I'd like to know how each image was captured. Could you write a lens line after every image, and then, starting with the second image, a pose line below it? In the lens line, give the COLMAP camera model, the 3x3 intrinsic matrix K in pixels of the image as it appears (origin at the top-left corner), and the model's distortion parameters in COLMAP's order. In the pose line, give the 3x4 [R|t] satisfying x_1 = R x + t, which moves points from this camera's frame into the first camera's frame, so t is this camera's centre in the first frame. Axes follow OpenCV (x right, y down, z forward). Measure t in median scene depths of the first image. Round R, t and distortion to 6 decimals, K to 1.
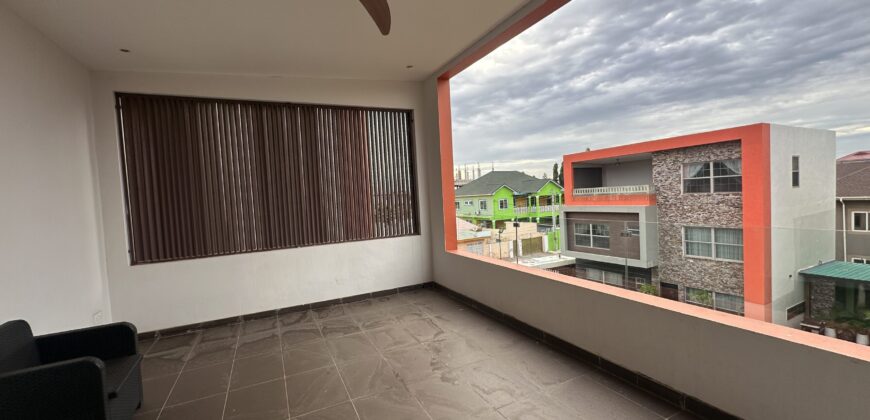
lens RADIAL K [[348.0, 0, 433.8], [0, 348.0, 210.3], [0, 0, 1]] dist [-0.002679, 0.000526]
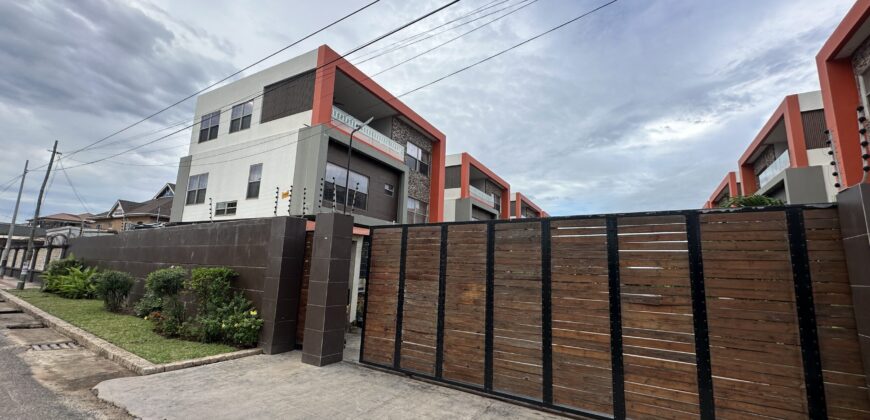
lens RADIAL K [[348.0, 0, 433.8], [0, 348.0, 210.3], [0, 0, 1]] dist [-0.002679, 0.000526]
pose [[-0.533875, 0.168010, 0.828704, -0.179353], [0.028973, 0.983121, -0.180650, 0.259014], [-0.845067, -0.072435, -0.529731, 1.351039]]
